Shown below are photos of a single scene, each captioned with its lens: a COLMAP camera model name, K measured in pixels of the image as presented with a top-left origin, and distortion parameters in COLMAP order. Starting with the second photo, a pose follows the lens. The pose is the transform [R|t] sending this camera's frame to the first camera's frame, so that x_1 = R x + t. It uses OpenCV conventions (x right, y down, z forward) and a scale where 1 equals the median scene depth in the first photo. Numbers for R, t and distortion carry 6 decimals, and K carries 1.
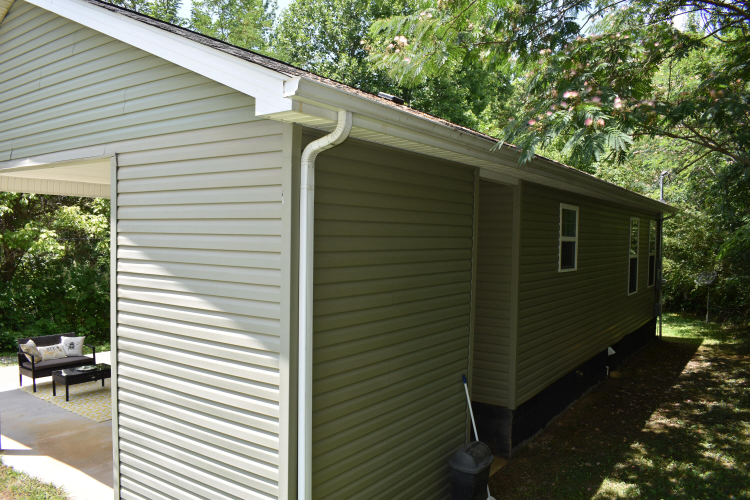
lens RADIAL K [[580.9, 0, 376.7], [0, 580.9, 247.6], [0, 0, 1]] dist [-0.107179, 0.038957]
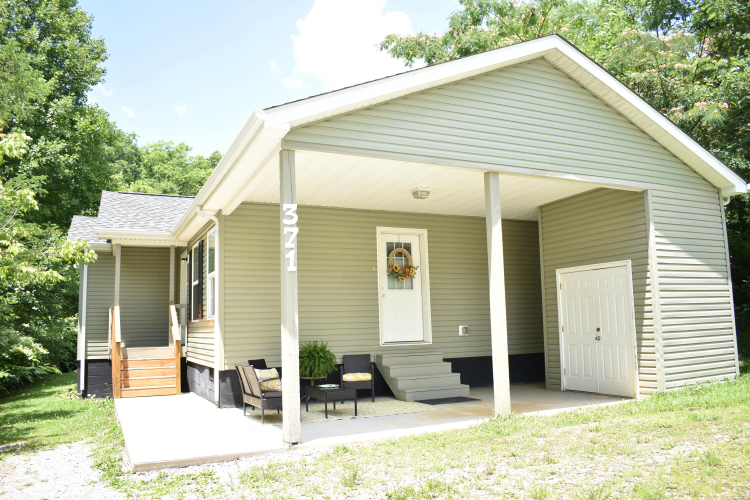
lens RADIAL K [[598.4, 0, 375.0], [0, 598.4, 250.0], [0, 0, 1]] dist [-0.088786, 0.012633]
pose [[0.503692, 0.082213, 0.859962, -1.717853], [0.056219, 0.990232, -0.127596, 0.158772], [-0.862052, 0.112615, 0.494150, 0.555773]]
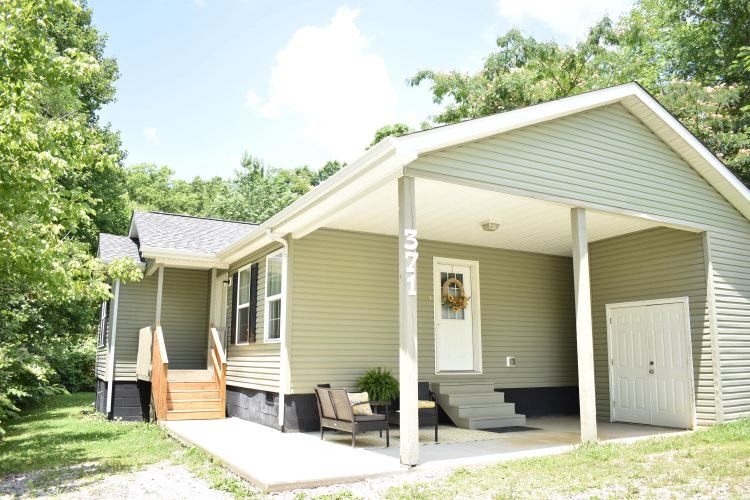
lens RADIAL K [[598.4, 0, 375.0], [0, 598.4, 250.0], [0, 0, 1]] dist [-0.088786, 0.012633]
pose [[0.453230, 0.148799, 0.878887, -1.855415], [0.025755, 0.983371, -0.179770, 0.164348], [-0.891022, 0.104113, 0.441861, 0.756530]]
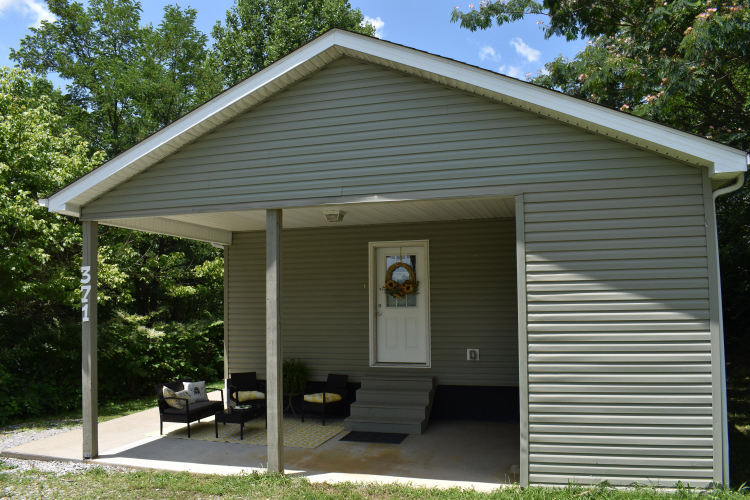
lens RADIAL K [[598.4, 0, 375.0], [0, 598.4, 250.0], [0, 0, 1]] dist [-0.088786, 0.012633]
pose [[0.949876, -0.008633, 0.312509, -0.798587], [0.039491, 0.994925, -0.092549, 0.054291], [-0.310124, 0.100251, 0.945396, -0.127196]]
